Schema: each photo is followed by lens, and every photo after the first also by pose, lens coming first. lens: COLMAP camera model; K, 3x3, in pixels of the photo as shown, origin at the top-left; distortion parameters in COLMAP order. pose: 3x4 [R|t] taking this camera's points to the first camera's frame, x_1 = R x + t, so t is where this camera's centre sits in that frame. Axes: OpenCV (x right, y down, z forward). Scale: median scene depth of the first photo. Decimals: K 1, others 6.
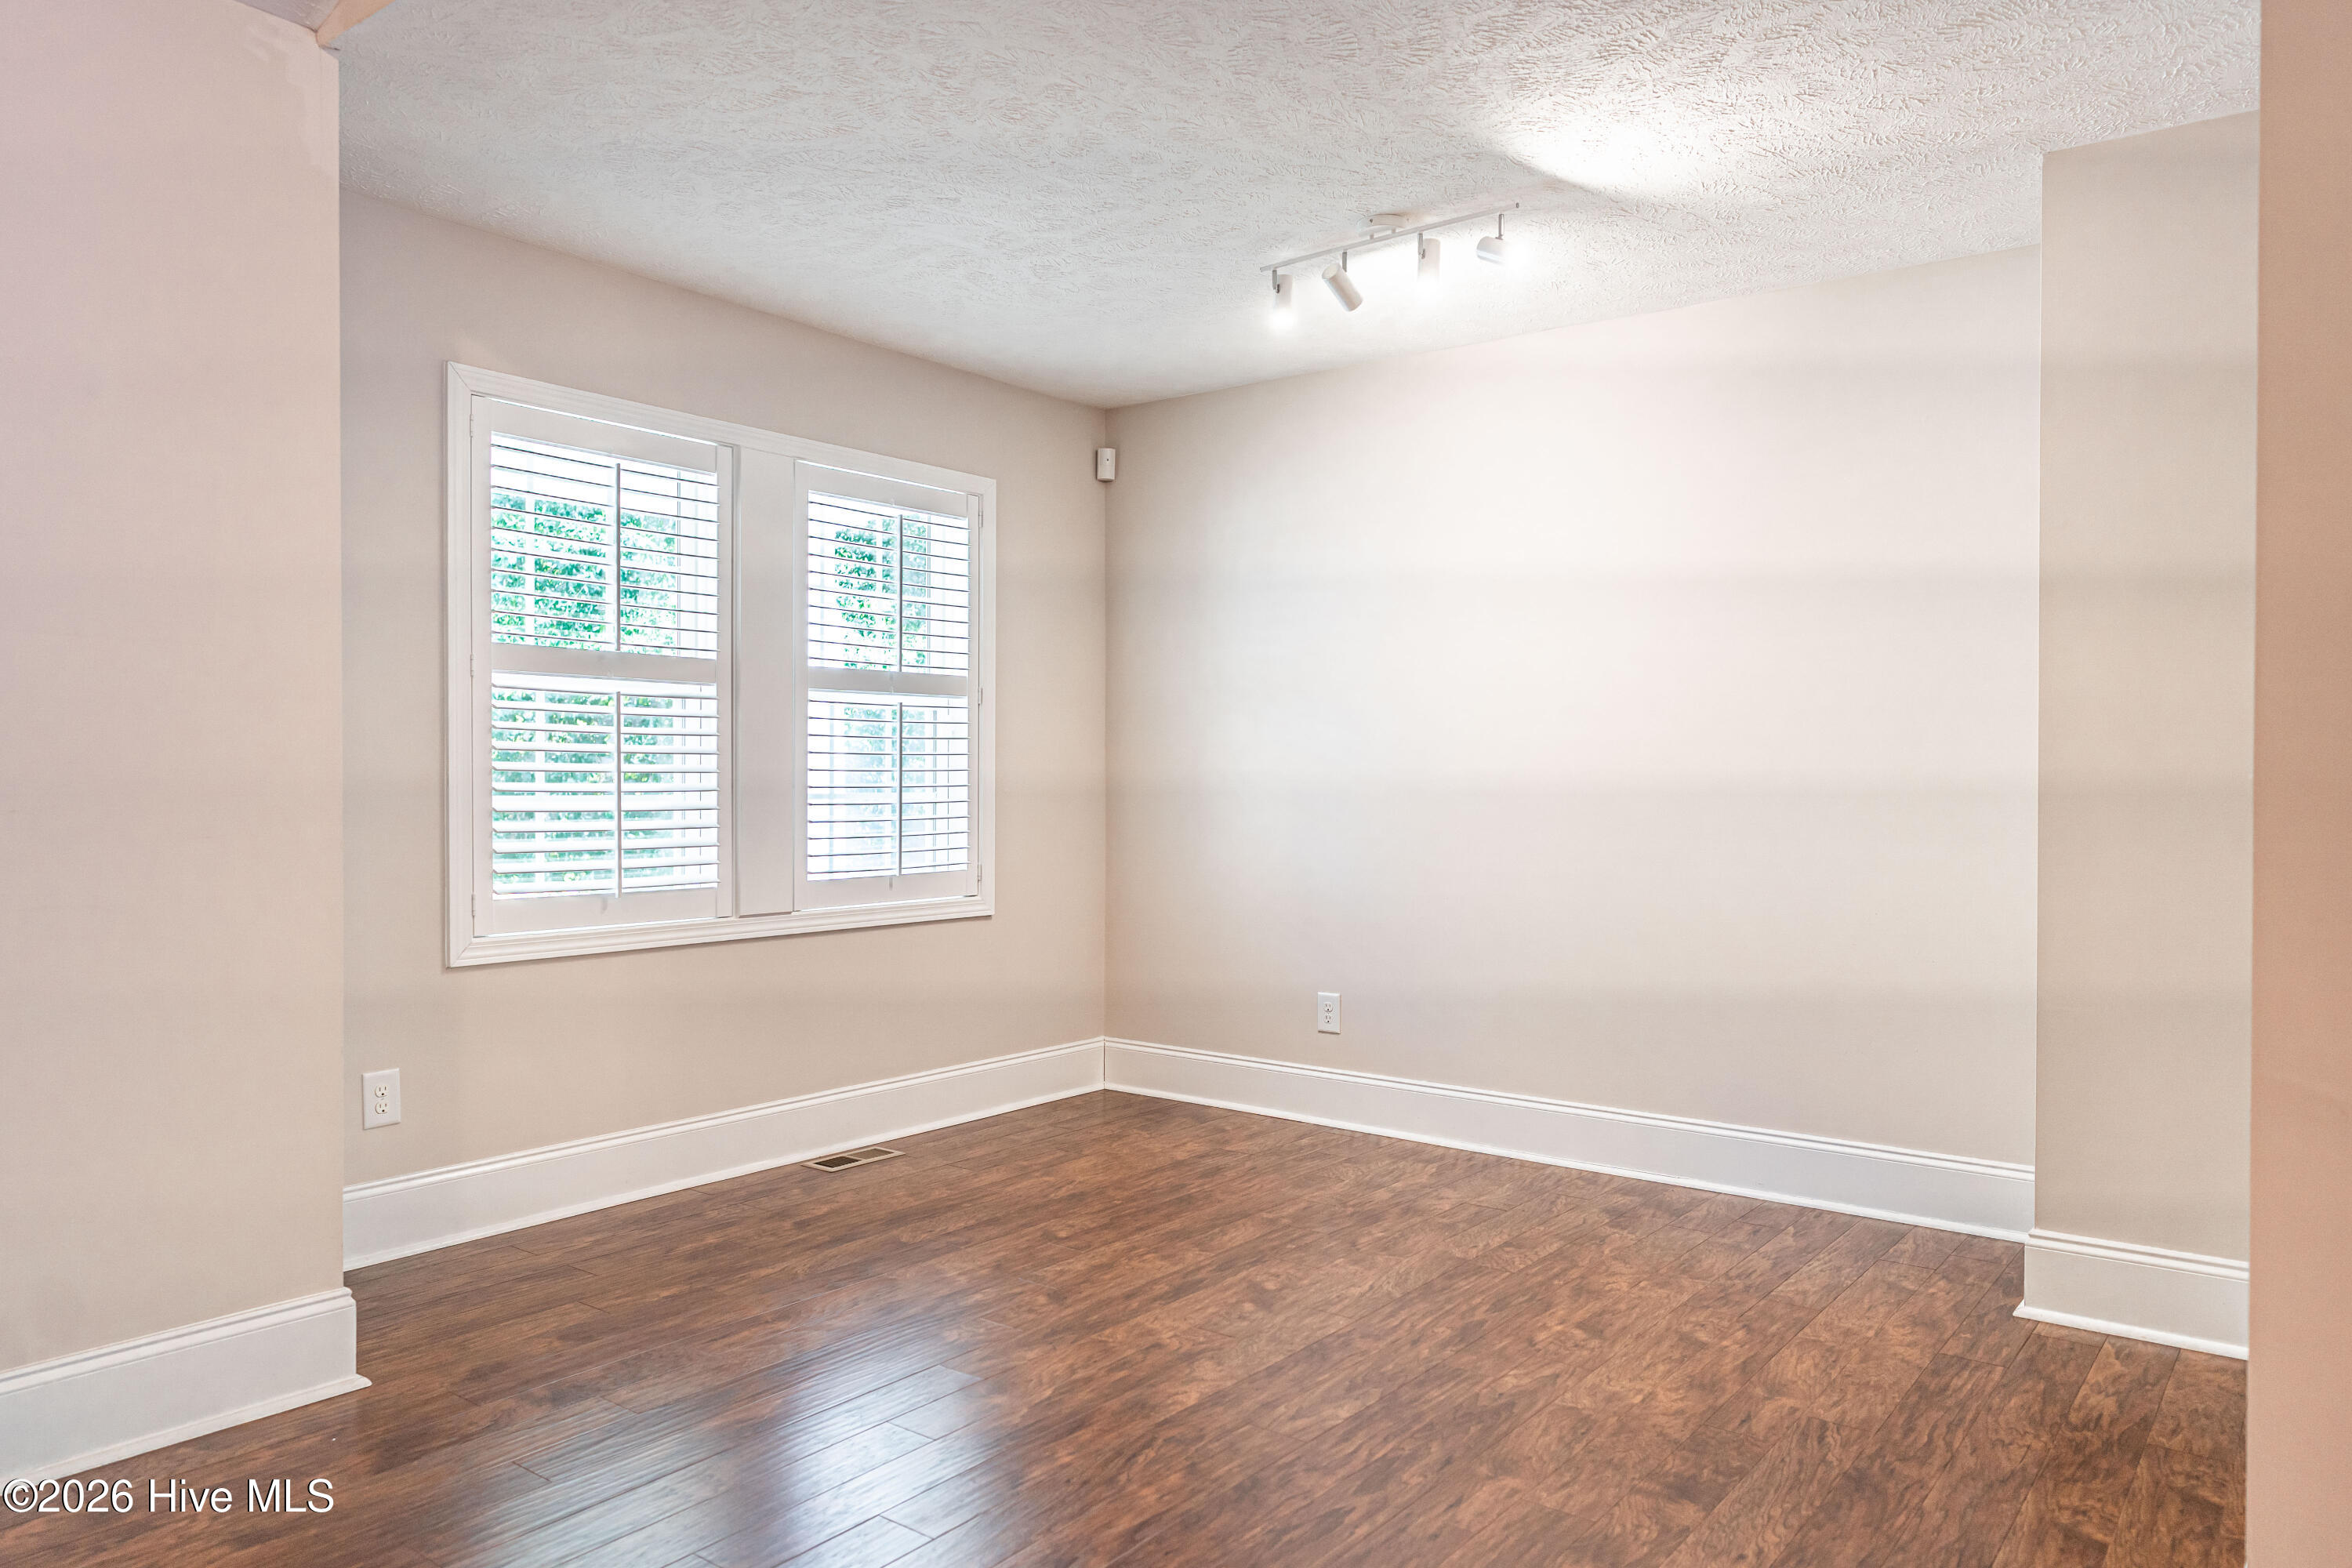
lens RADIAL K [[1557.5, 0, 1173.3], [0, 1557.5, 801.4], [0, 0, 1]] dist [-0.008289, 0.001207]
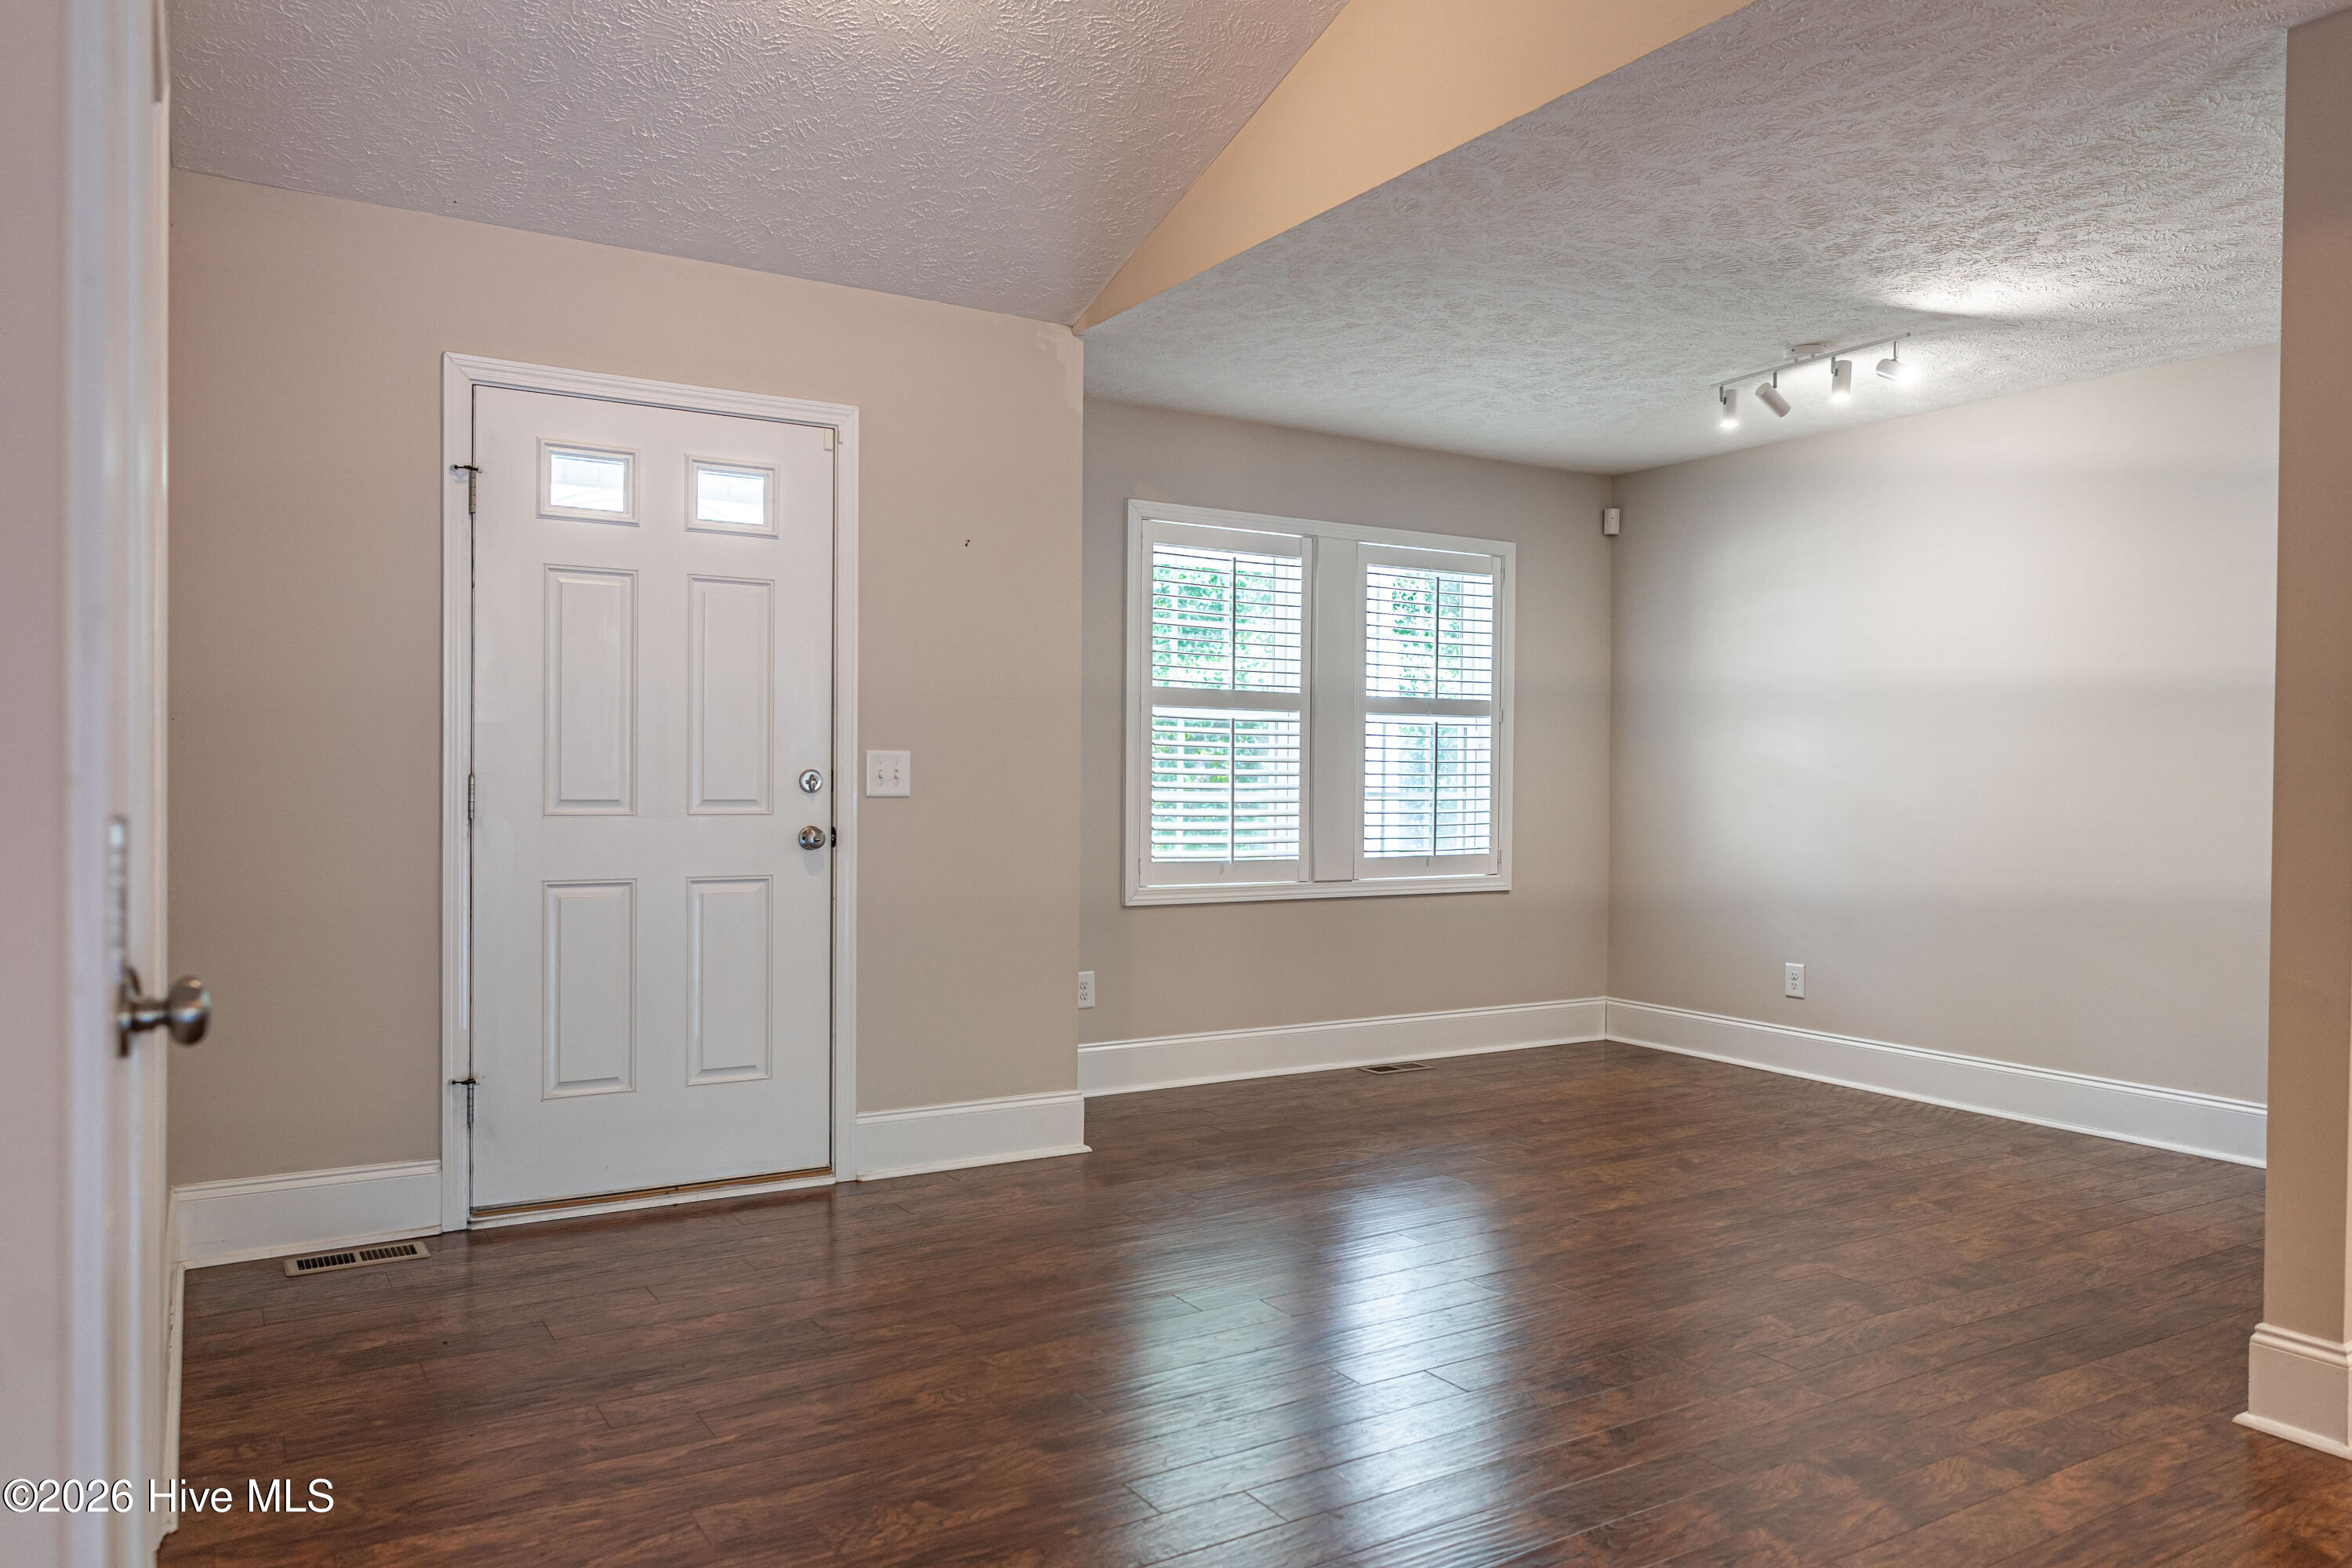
lens RADIAL K [[1582.3, 0, 1162.2], [0, 1582.3, 792.1], [0, 0, 1]] dist [0.000621, 0.001384]
pose [[0.933216, 0.007477, -0.359239, 0.096371], [-0.010738, 0.999917, -0.007081, 0.007224], [0.359156, 0.010465, 0.933219, -0.349620]]
